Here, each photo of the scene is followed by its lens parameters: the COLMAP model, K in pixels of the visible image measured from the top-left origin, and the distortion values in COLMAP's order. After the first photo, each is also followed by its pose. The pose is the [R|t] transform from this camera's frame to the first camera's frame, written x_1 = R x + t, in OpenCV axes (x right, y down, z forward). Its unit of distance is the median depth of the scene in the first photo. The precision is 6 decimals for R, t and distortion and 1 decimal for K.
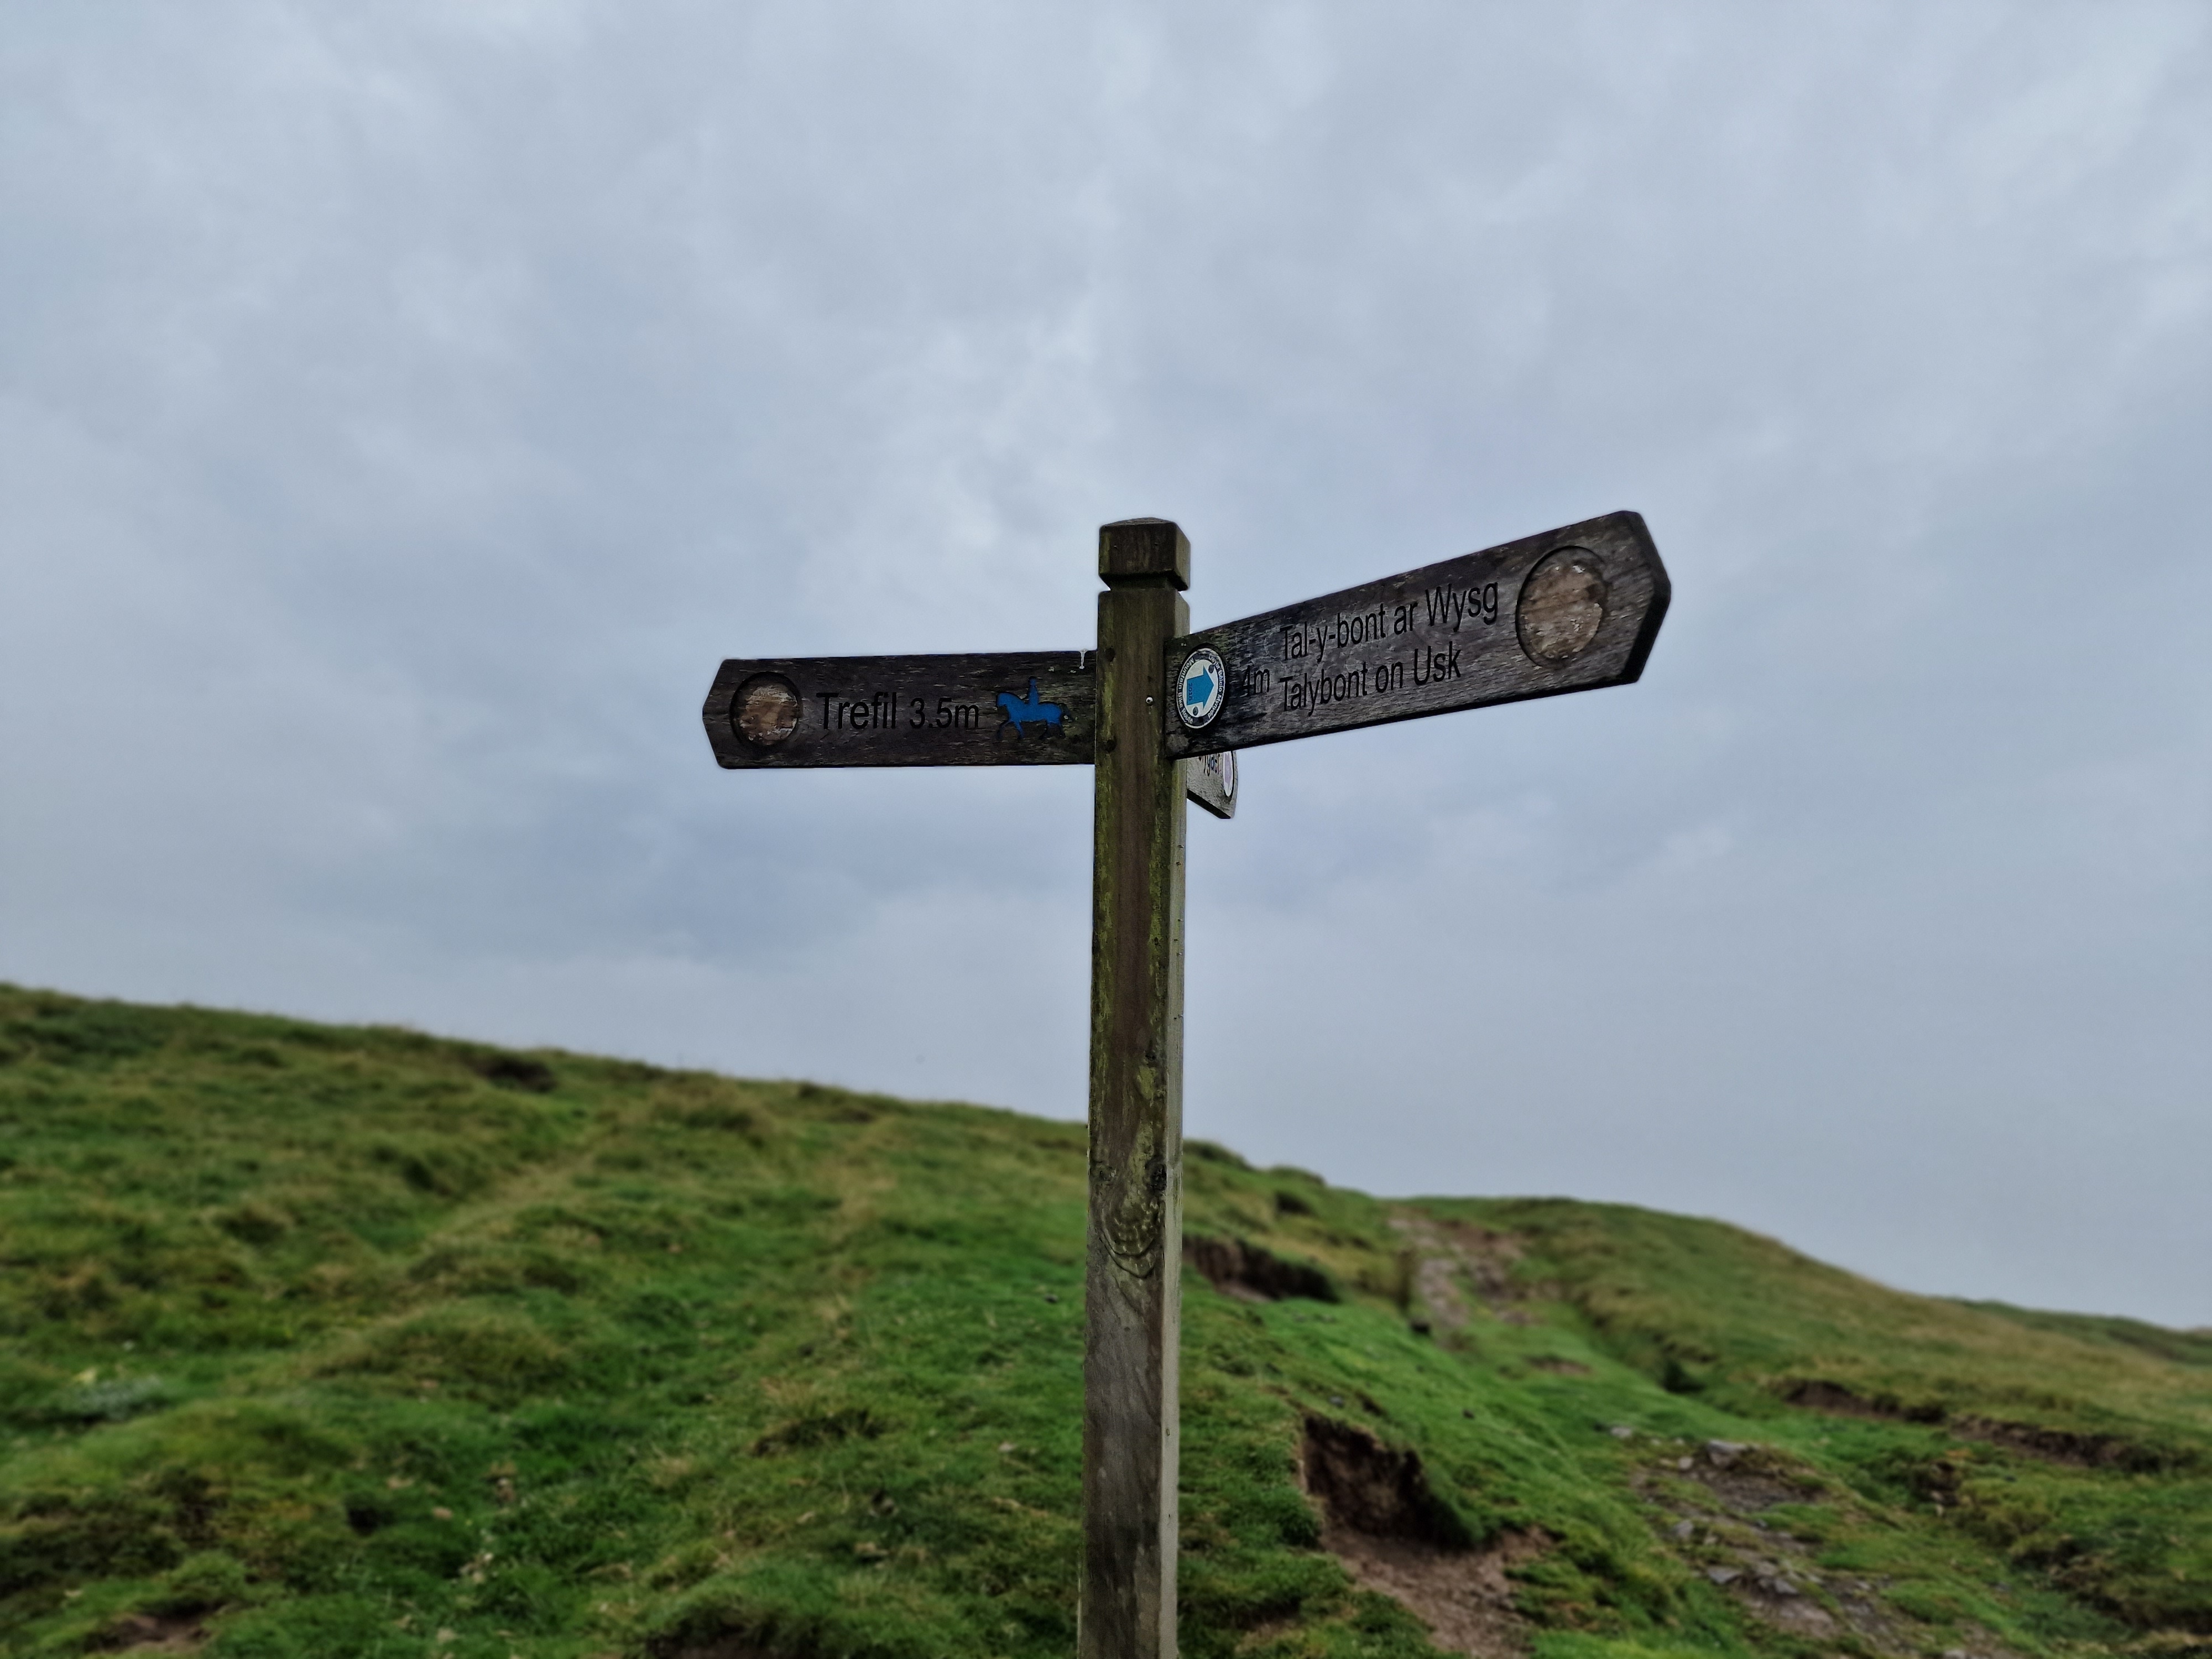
lens RADIAL K [[1522.9, 0, 1103.1], [0, 1522.9, 837.9], [0, 0, 1]] dist [-0.004272, -0.009676]
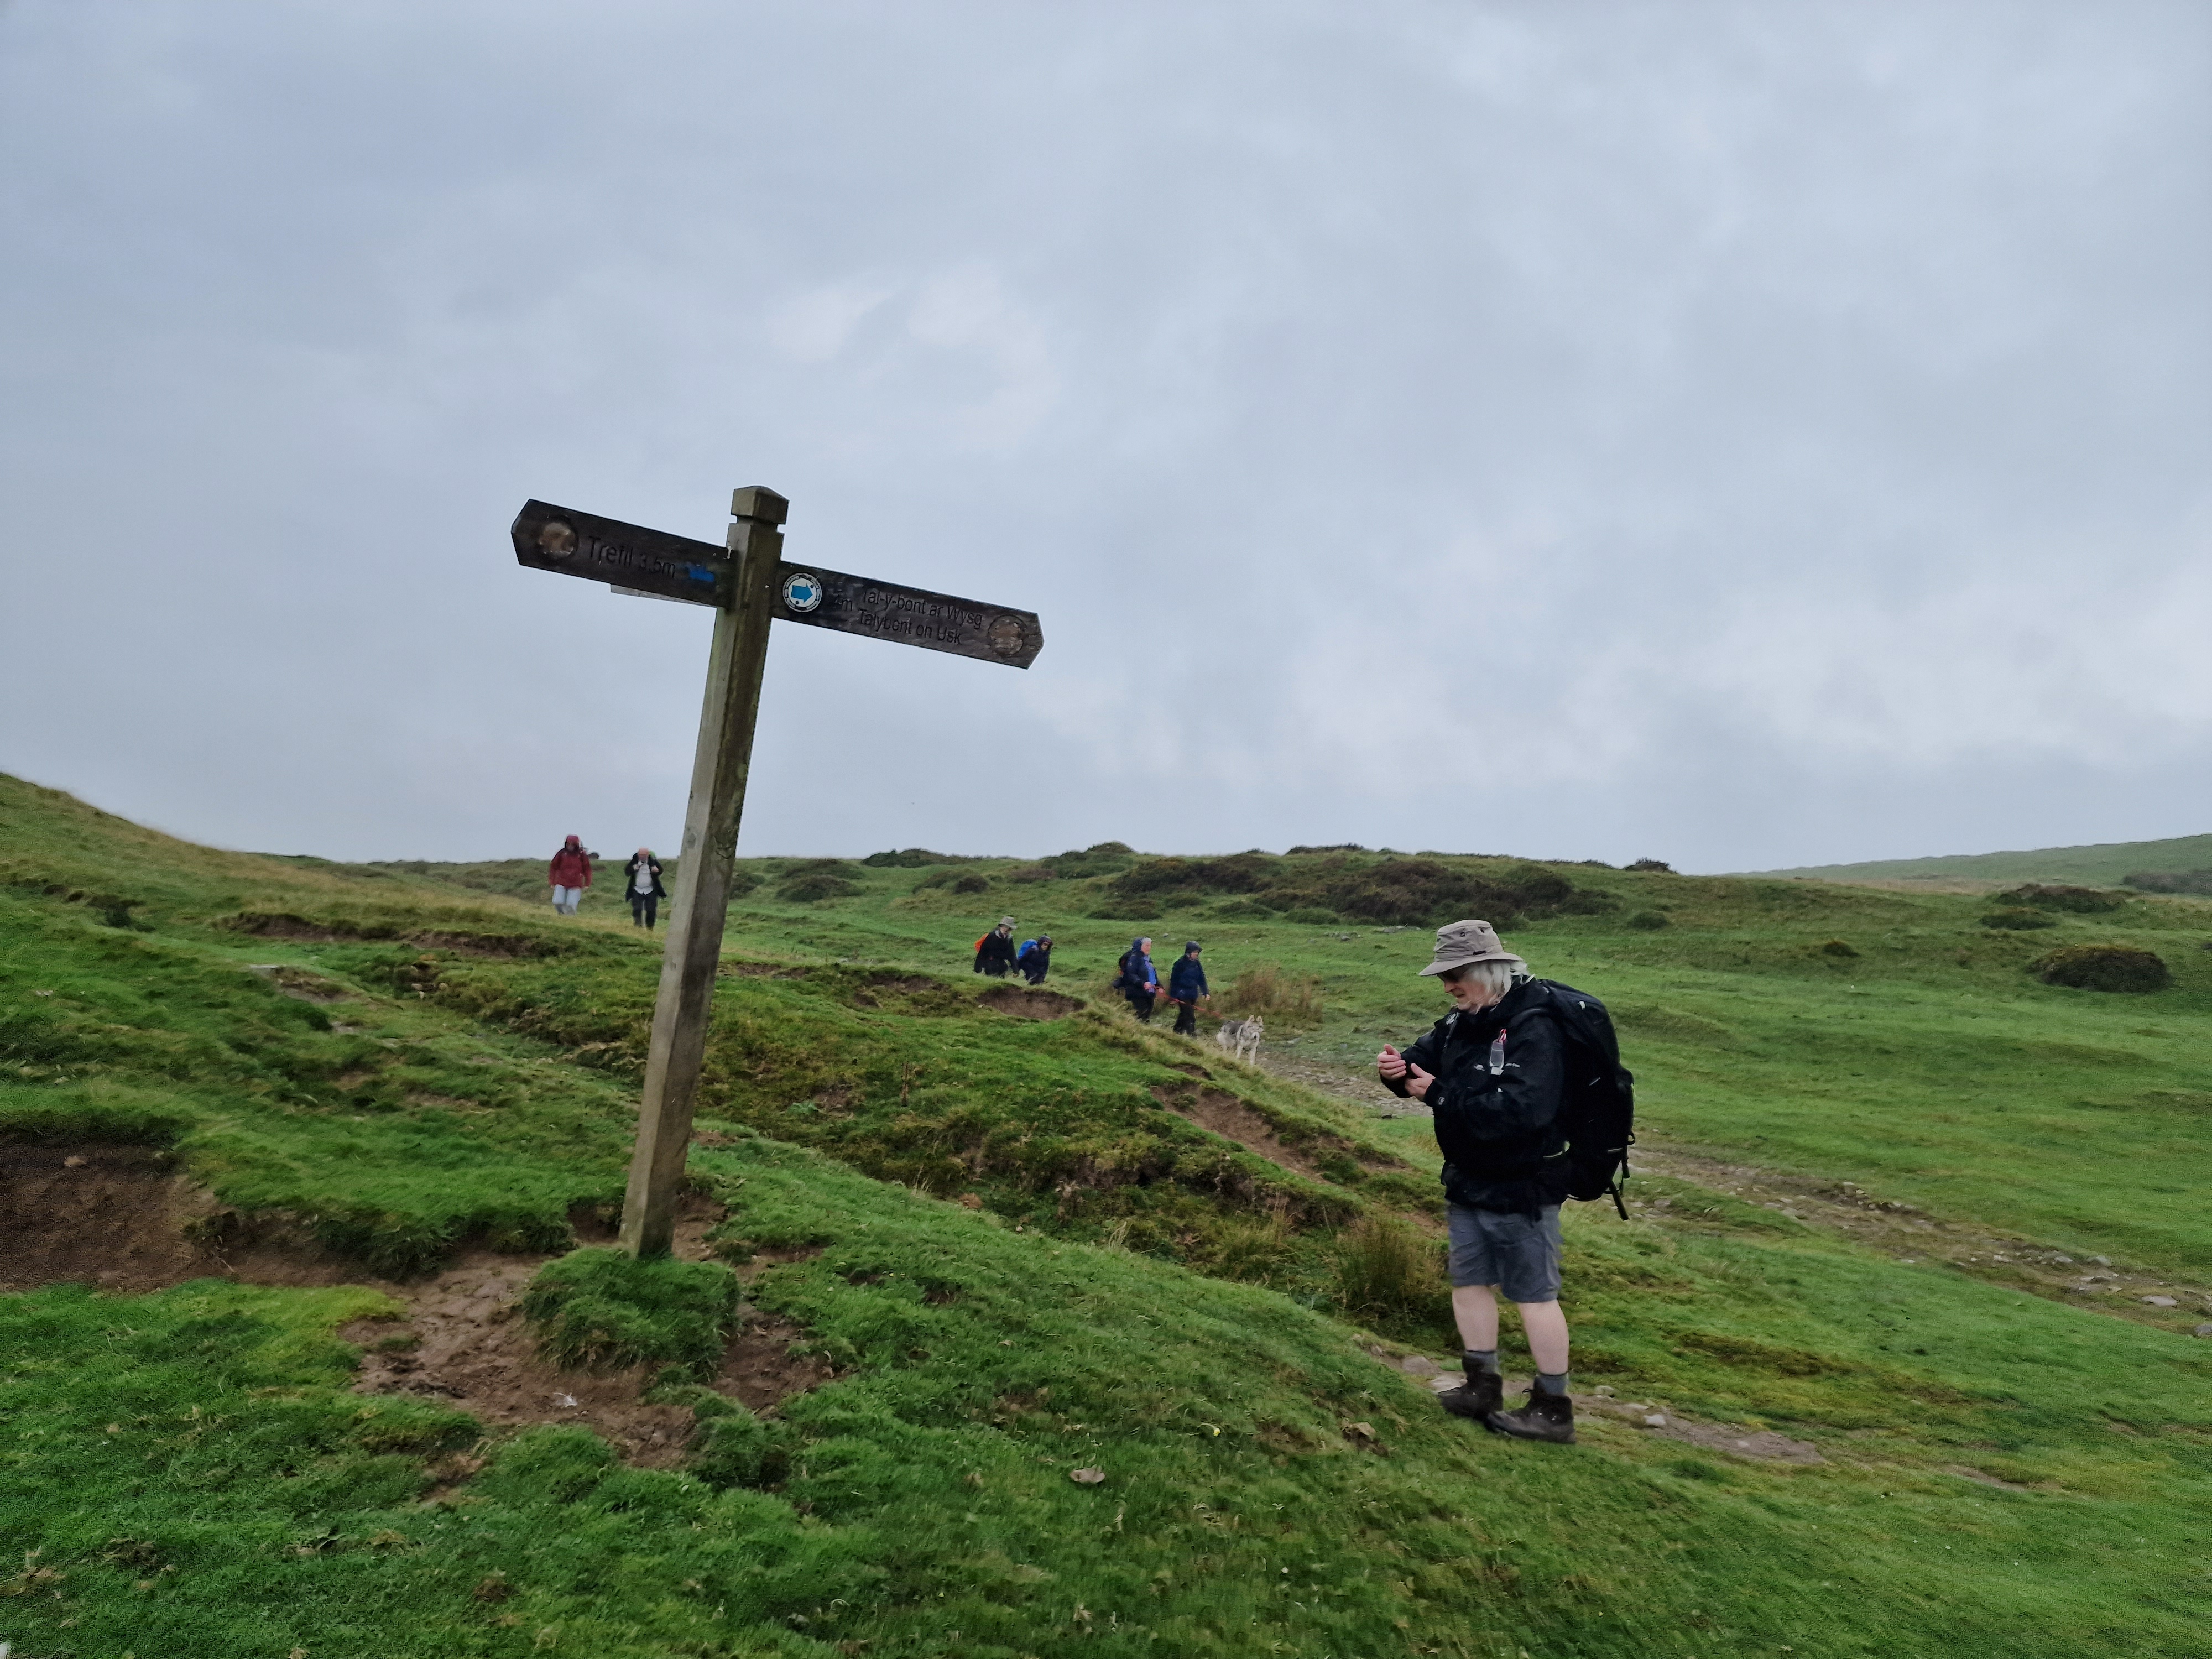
lens RADIAL K [[1522.9, 0, 1108.9], [0, 1522.9, 830.5], [0, 0, 1]] dist [-0.004272, -0.009676]
pose [[0.435381, -0.011868, 0.900168, -0.473004], [-0.245737, 0.960373, 0.131517, -0.046722], [-0.866058, -0.278464, 0.415212, -0.097680]]
